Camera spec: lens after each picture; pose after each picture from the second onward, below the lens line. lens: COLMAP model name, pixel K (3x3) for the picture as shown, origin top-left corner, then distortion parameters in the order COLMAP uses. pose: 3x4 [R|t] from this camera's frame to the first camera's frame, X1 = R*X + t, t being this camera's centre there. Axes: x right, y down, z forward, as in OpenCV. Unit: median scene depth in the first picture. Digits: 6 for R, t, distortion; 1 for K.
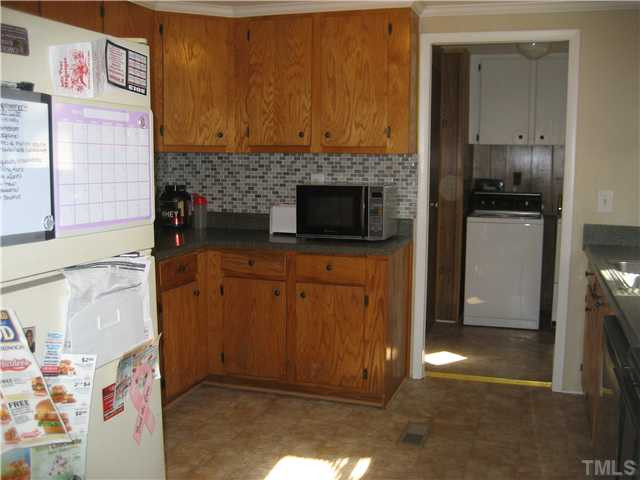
lens RADIAL K [[669.1, 0, 320.0], [0, 669.1, 240.0], [0, 0, 1]] dist [-0.163498, 0.204125]
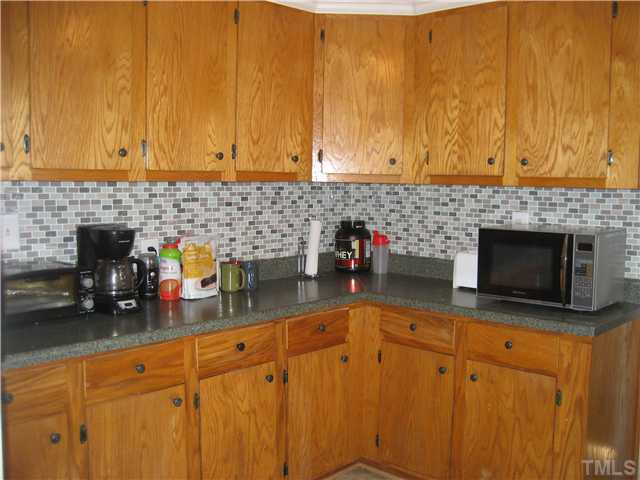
lens RADIAL K [[669.1, 0, 320.0], [0, 669.1, 240.0], [0, 0, 1]] dist [-0.163498, 0.204125]
pose [[0.912056, 0.040262, -0.408084, 0.099640], [-0.055335, 0.998150, -0.025194, -0.037376], [0.406314, 0.045560, 0.912597, 0.229330]]
